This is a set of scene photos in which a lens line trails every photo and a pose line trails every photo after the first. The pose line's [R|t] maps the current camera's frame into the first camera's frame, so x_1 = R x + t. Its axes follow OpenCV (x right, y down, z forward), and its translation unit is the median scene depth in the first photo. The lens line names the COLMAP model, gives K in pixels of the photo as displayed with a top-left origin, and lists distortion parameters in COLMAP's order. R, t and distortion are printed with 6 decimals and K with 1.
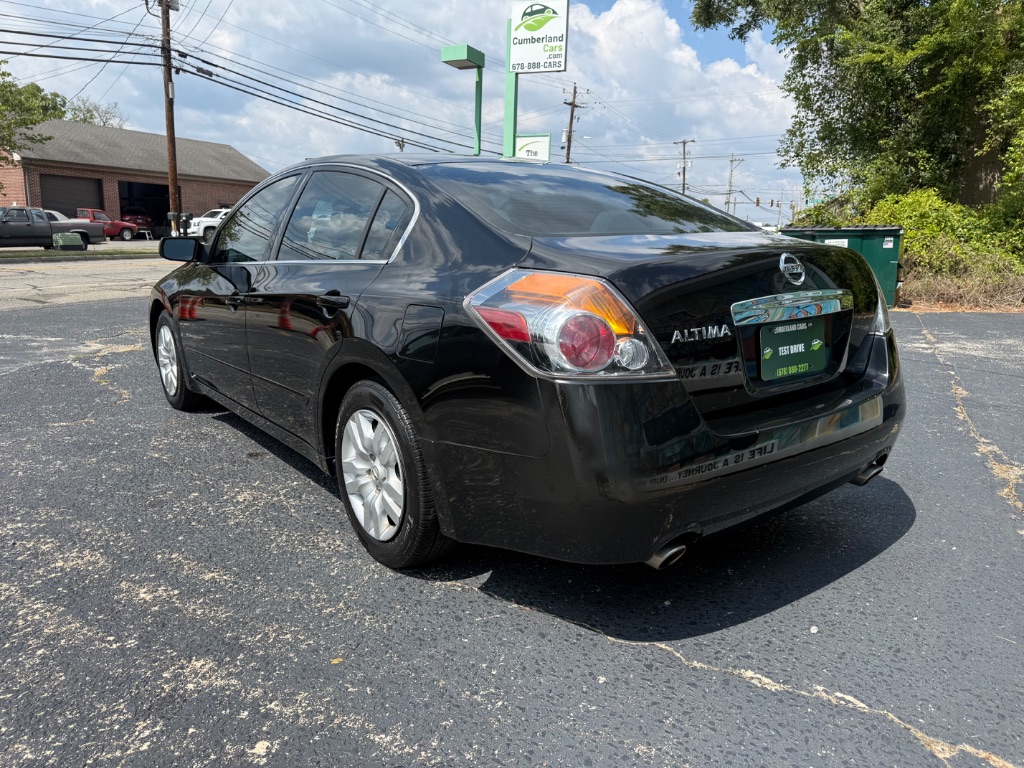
lens RADIAL K [[740.8, 0, 512.0], [0, 740.8, 384.0], [0, 0, 1]] dist [0.014107, 0.000963]
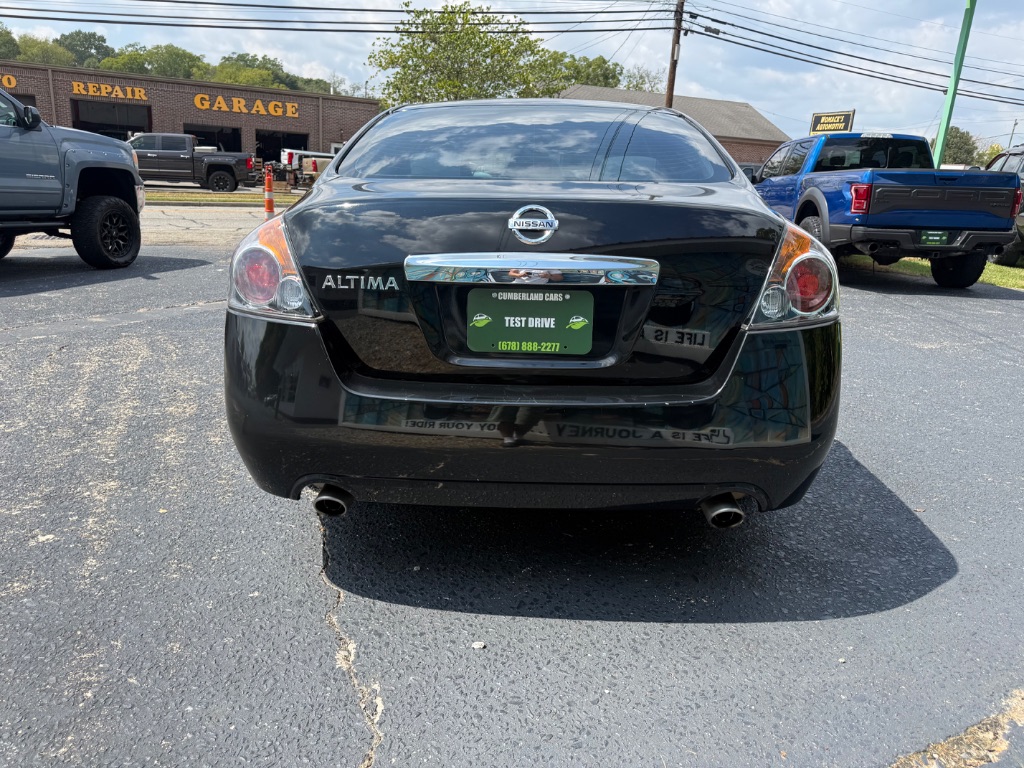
lens RADIAL K [[734.6, 0, 512.0], [0, 734.6, 384.0], [0, 0, 1]] dist [0.027944, -0.003781]
pose [[0.782682, 0.188947, -0.593050, 0.071254], [-0.157727, 0.981919, 0.104680, -0.005081], [0.602105, 0.011609, 0.798332, 0.027186]]
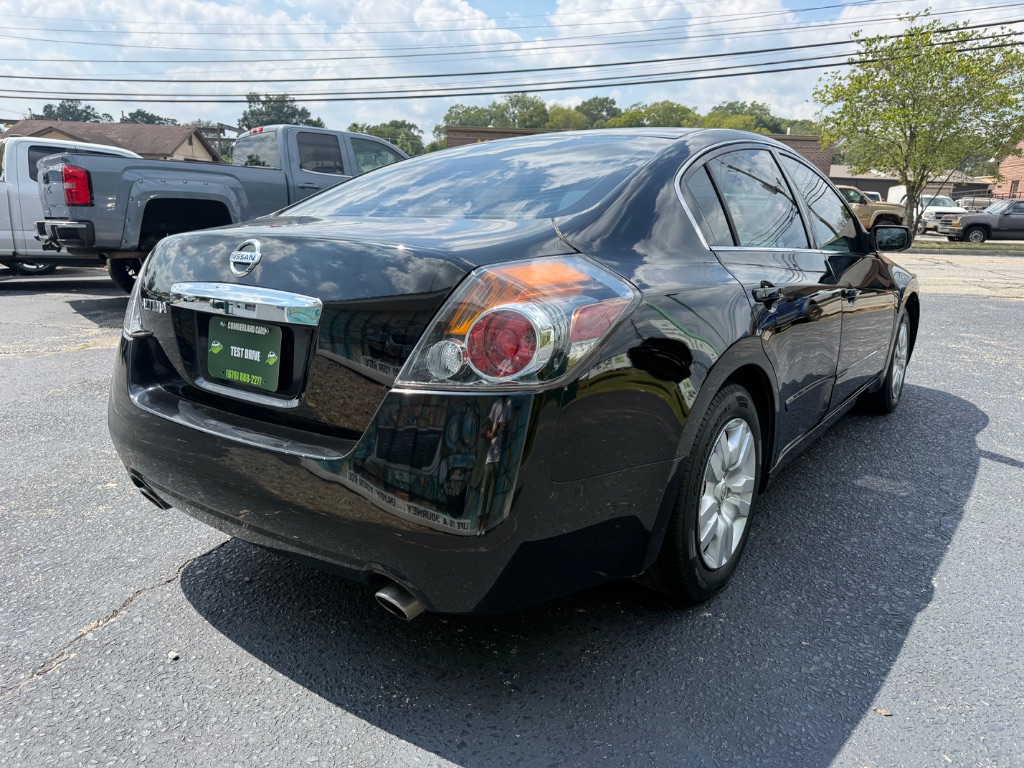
lens RADIAL K [[740.8, 0, 512.0], [0, 740.8, 384.0], [0, 0, 1]] dist [0.014107, 0.000963]
pose [[0.294428, 0.226496, -0.928446, 0.103246], [-0.218952, 0.961655, 0.165164, -0.017981], [0.930254, 0.154656, 0.332730, 0.083036]]
